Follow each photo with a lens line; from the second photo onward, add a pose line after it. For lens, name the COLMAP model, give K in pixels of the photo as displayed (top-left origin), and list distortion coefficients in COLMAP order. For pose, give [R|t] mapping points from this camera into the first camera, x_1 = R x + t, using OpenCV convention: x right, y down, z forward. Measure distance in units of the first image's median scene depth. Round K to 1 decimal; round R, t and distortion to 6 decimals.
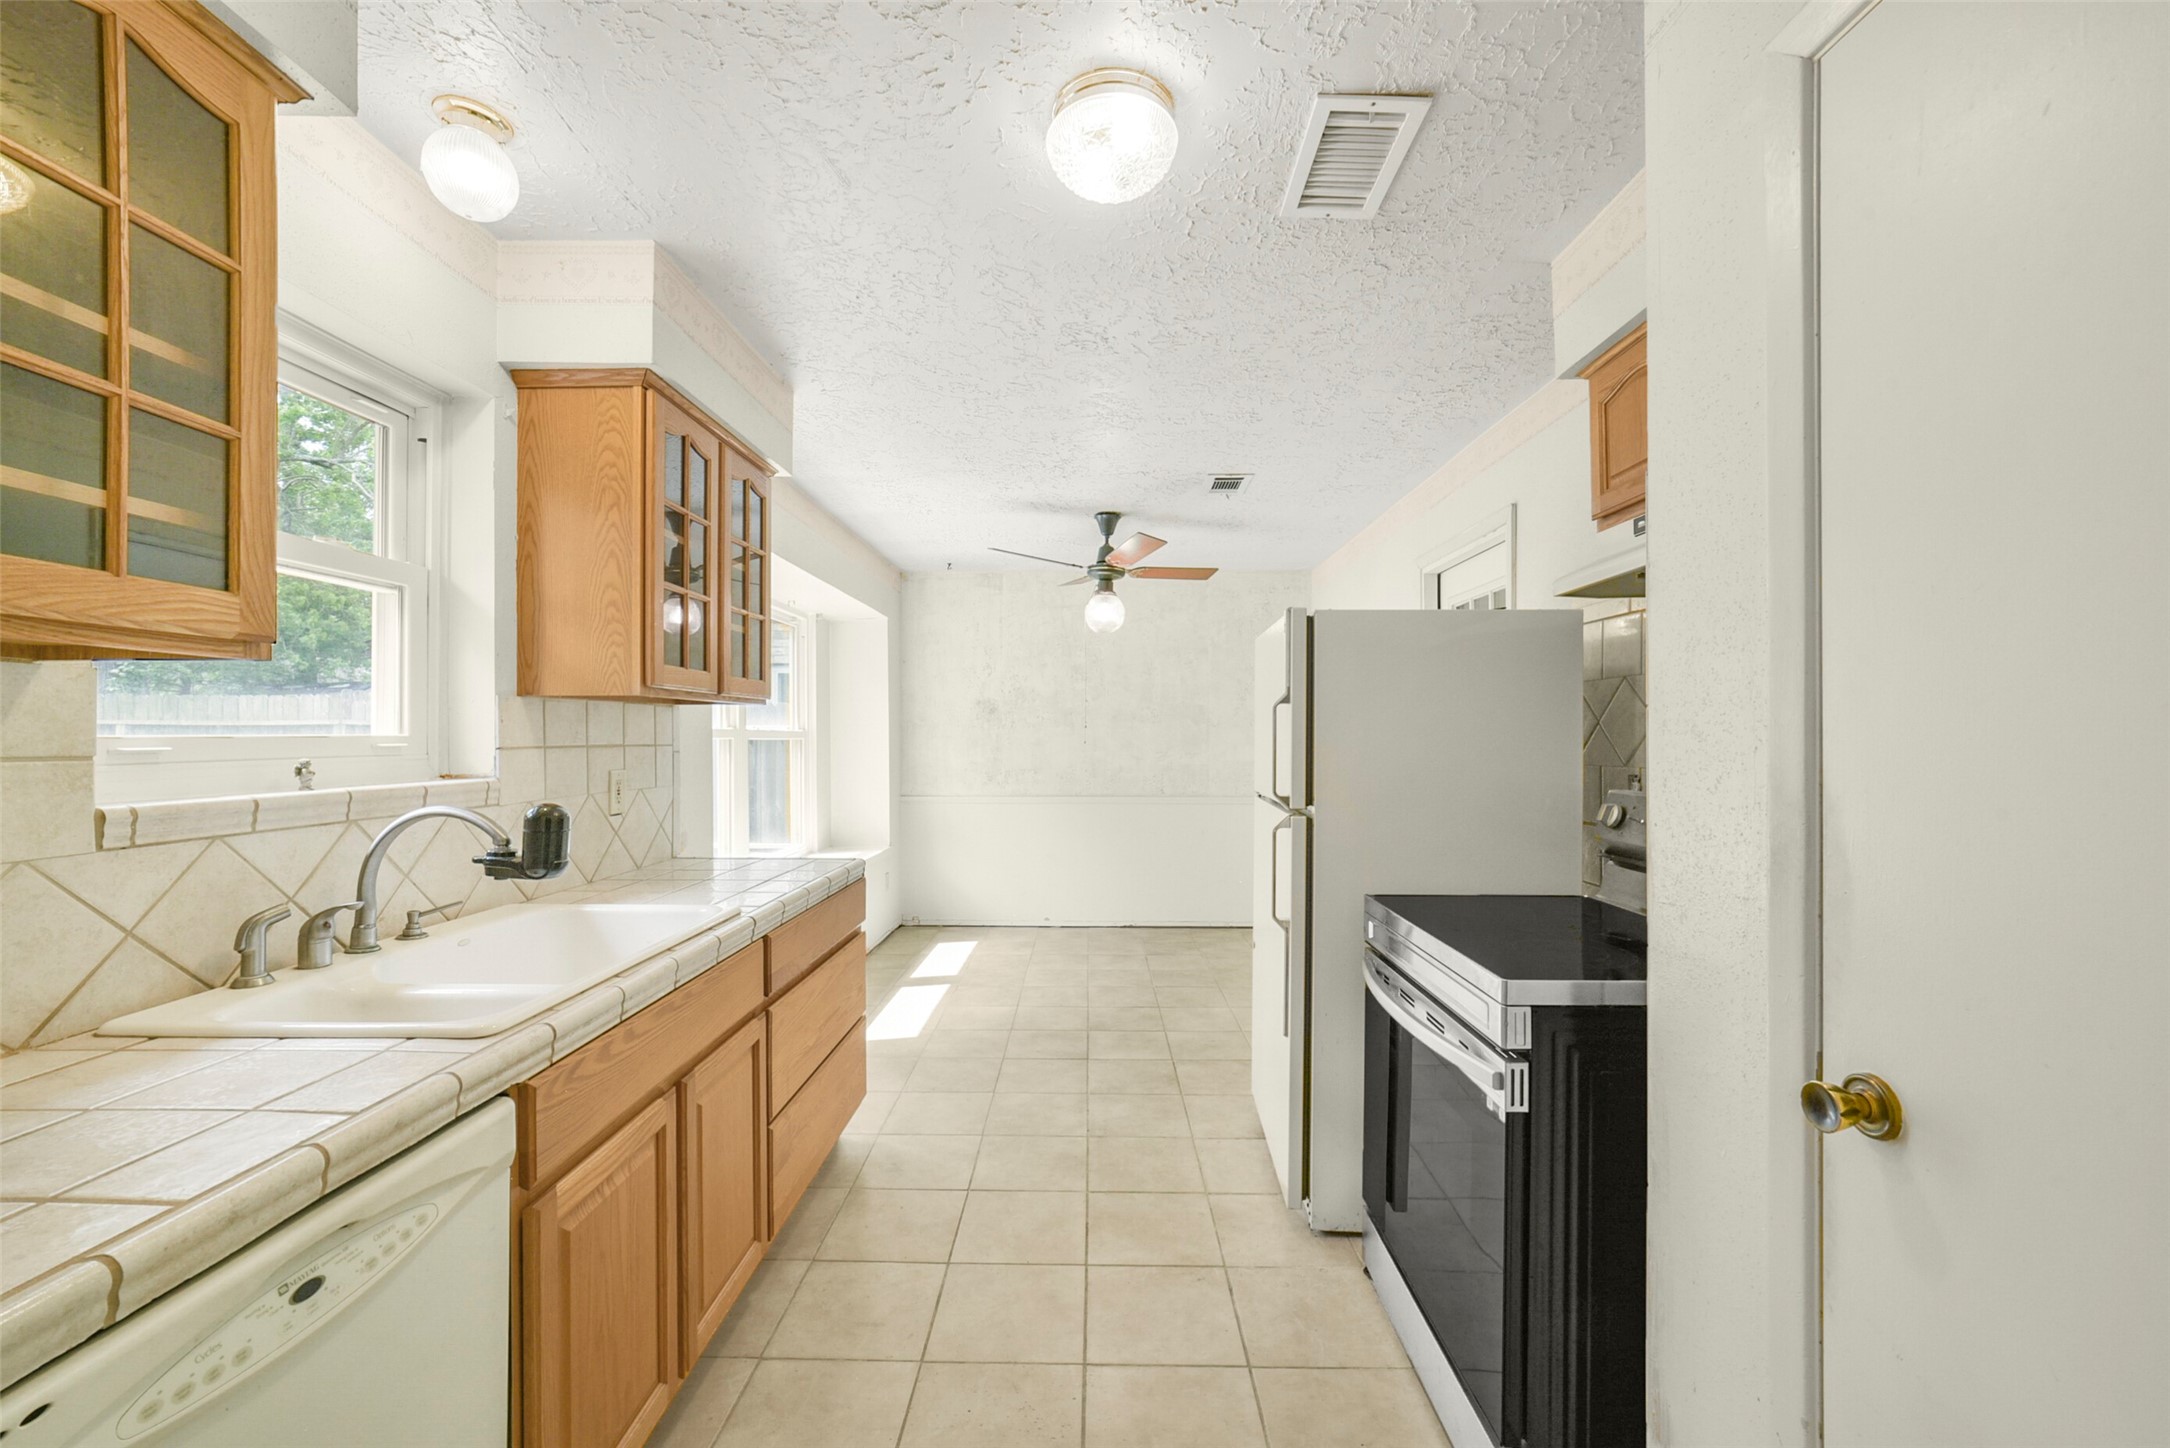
lens RADIAL K [[866.9, 0, 1083.8], [0, 866.9, 732.9], [0, 0, 1]] dist [-0.022832, 0.010401]
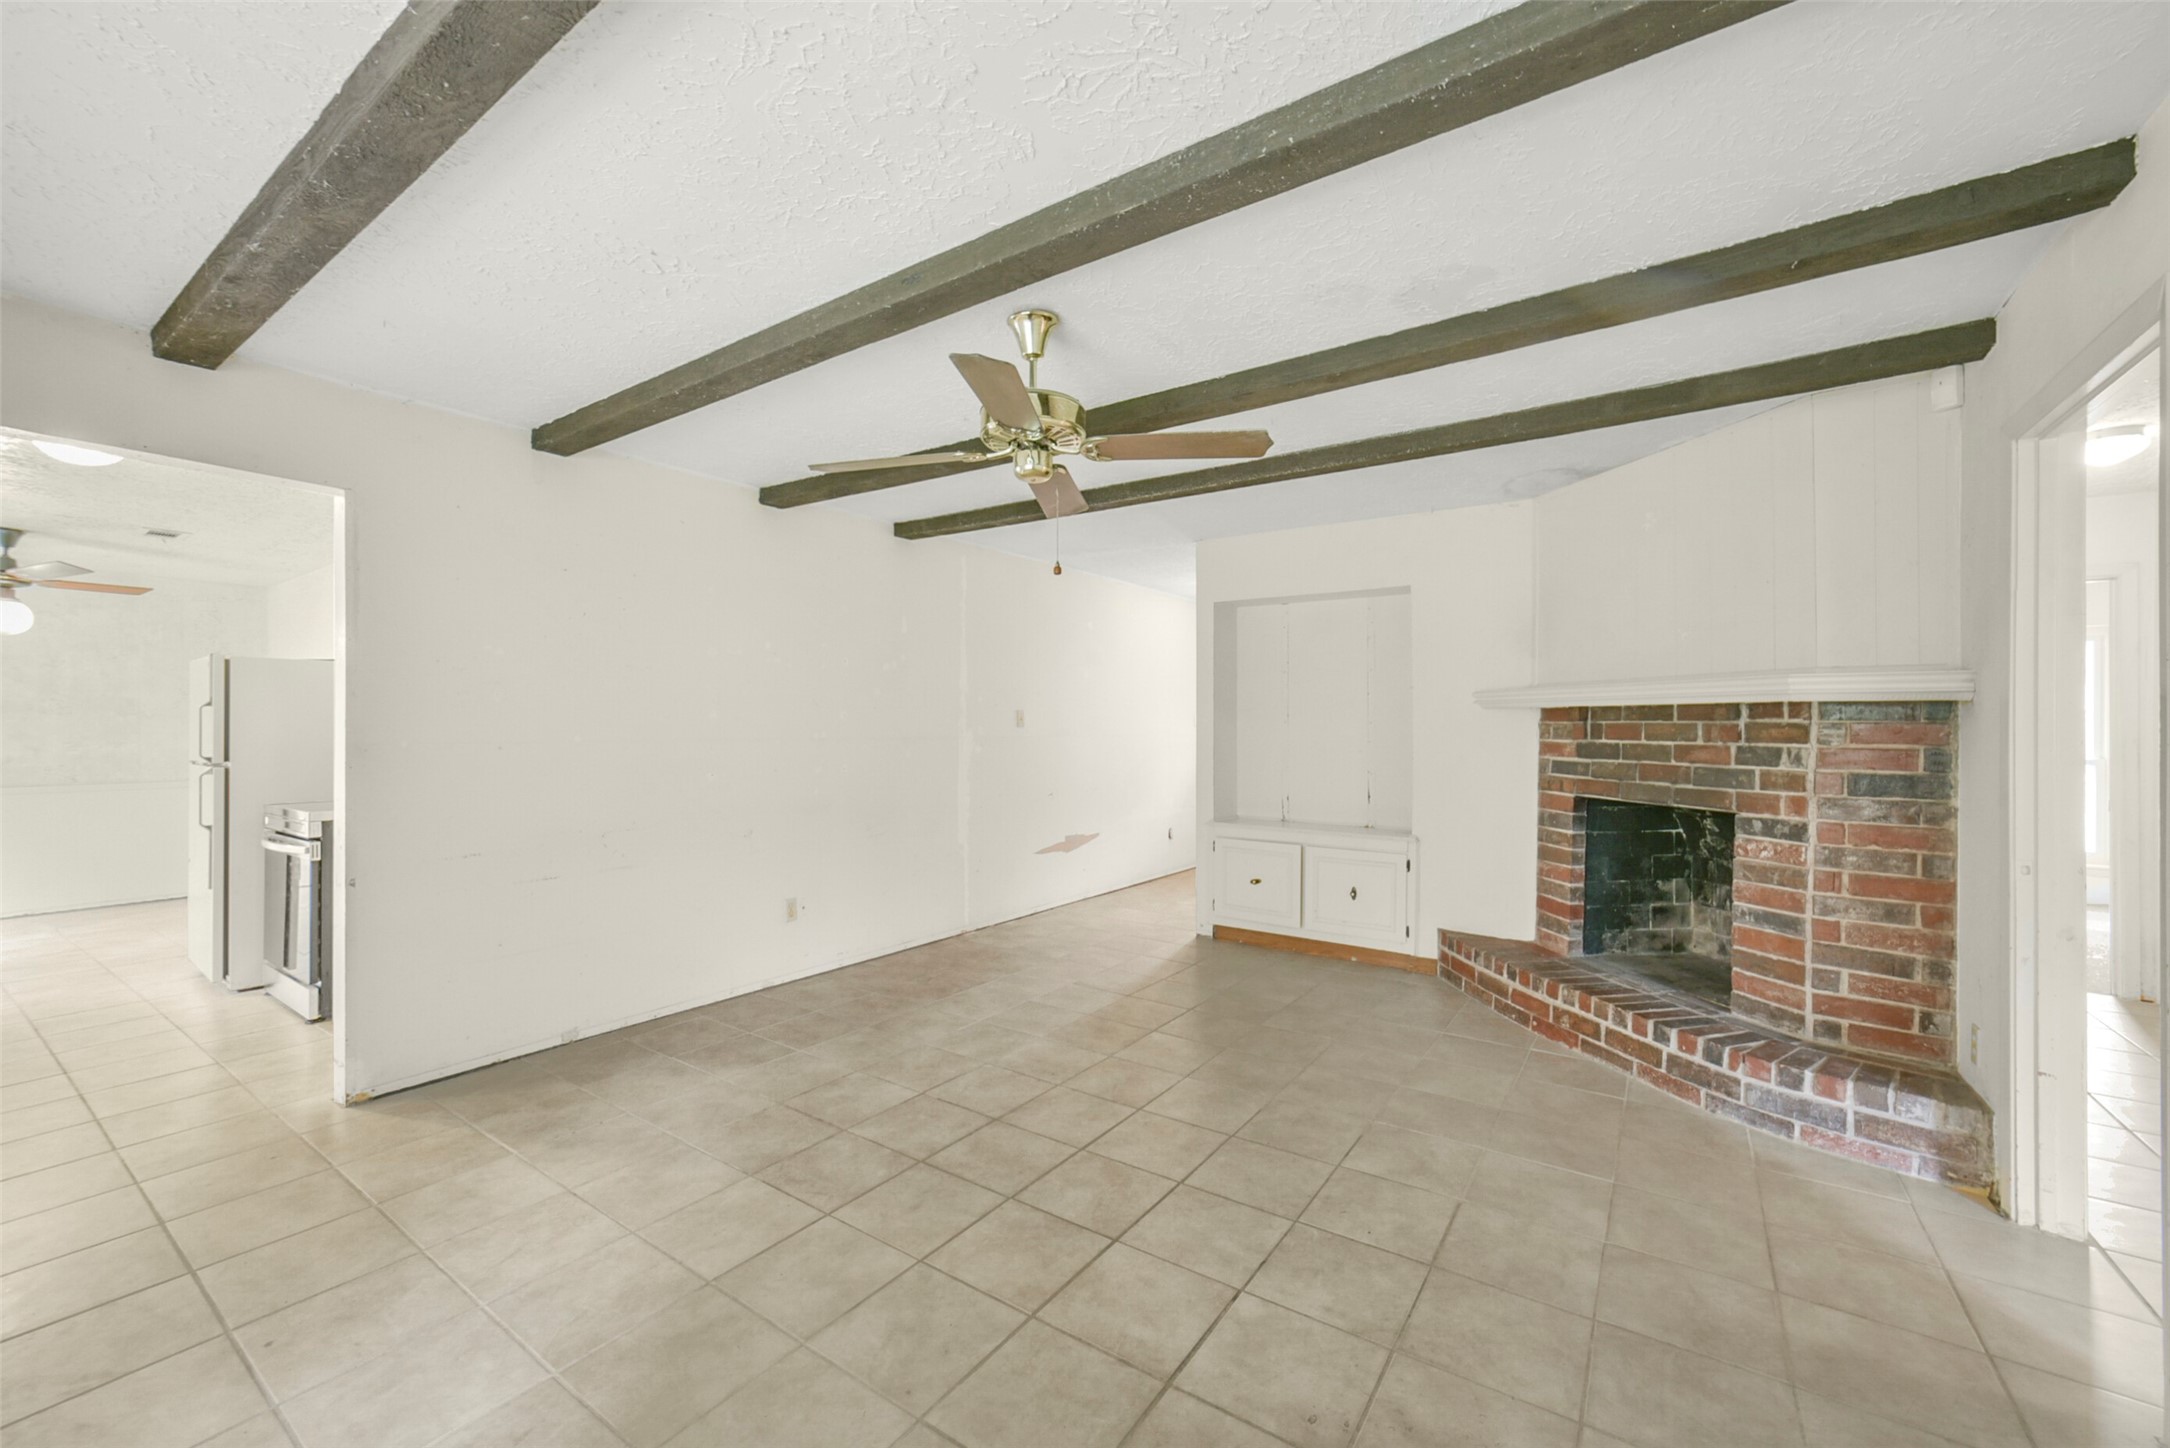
lens RADIAL K [[866.8, 0, 1079.2], [0, 866.8, 723.4], [0, 0, 1]] dist [-0.024420, 0.010239]
pose [[0.551604, -0.002895, 0.834101, -0.259607], [-0.000540, 0.999993, 0.003828, -0.006119], [-0.834106, -0.002562, 0.551598, -1.538552]]
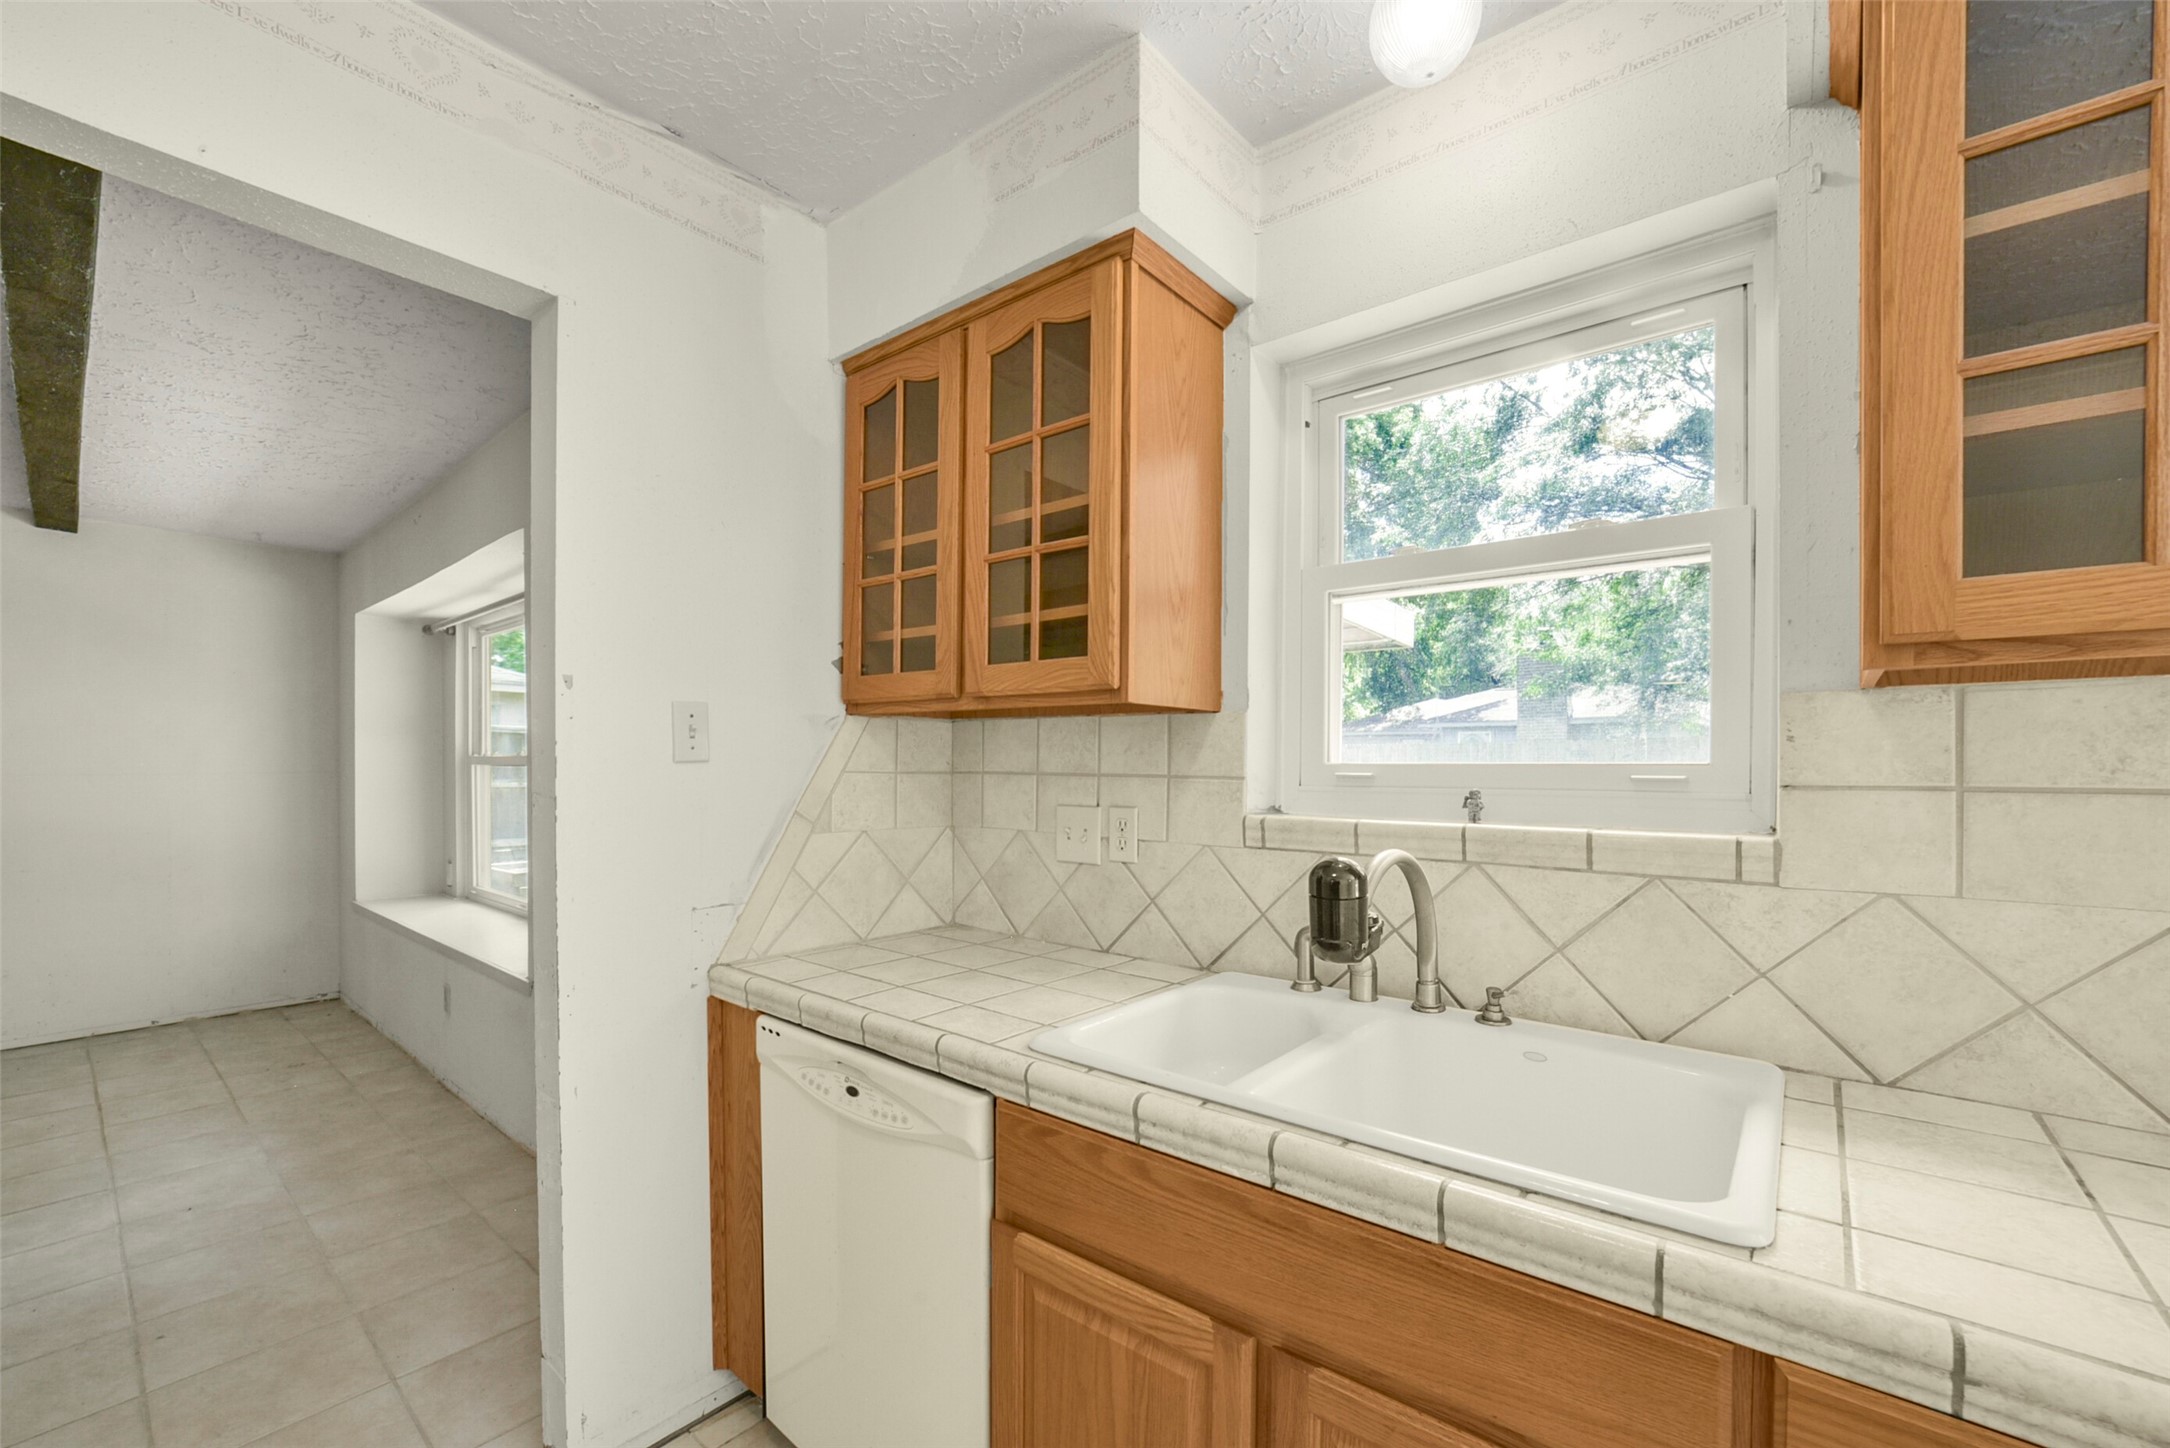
lens RADIAL K [[883.9, 0, 1078.7], [0, 883.9, 772.9], [0, 0, 1]] dist [-0.031896, 0.010144]
pose [[-0.627568, 0.006684, -0.778533, 0.054052], [-0.002463, 0.999941, 0.010570, 0.003255], [0.778558, 0.008551, -0.627515, 0.880941]]
